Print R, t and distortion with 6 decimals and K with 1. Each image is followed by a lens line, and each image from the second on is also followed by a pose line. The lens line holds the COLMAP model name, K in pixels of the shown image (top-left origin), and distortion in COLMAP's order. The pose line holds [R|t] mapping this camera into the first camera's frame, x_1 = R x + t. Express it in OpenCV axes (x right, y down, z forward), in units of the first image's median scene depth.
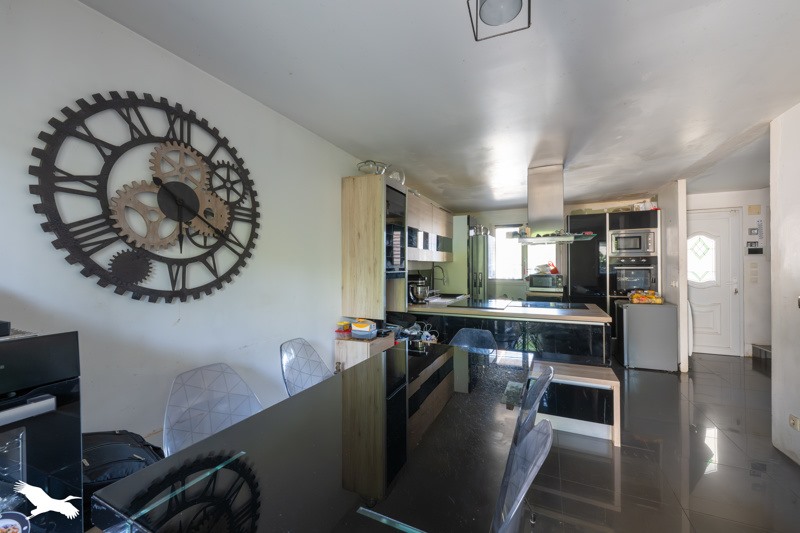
lens RADIAL K [[312.2, 0, 399.1], [0, 312.2, 263.3], [0, 0, 1]] dist [-0.000896, 0.000002]
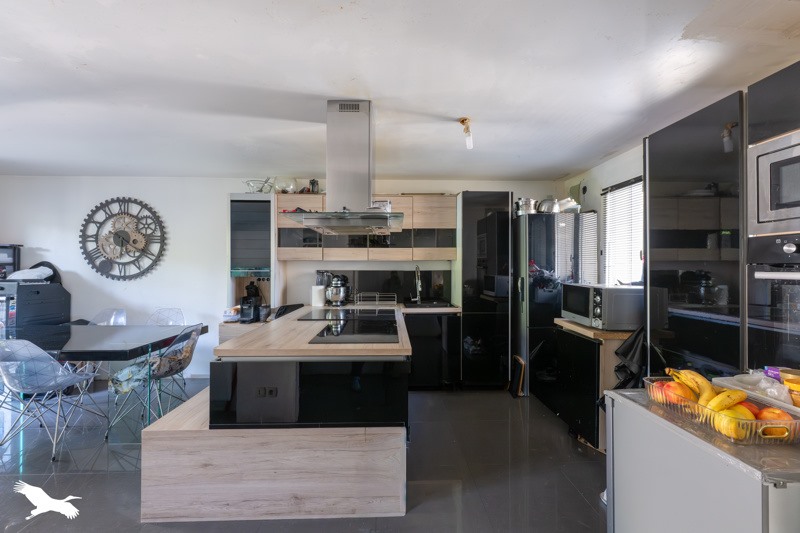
lens RADIAL K [[312.2, 0, 396.4], [0, 312.2, 267.5], [0, 0, 1]] dist [-0.000896, 0.000002]
pose [[0.431997, 0.005863, -0.901856, 2.206870], [-0.002125, 0.999983, 0.005483, 0.006627], [0.901873, -0.000452, 0.432002, 1.748703]]
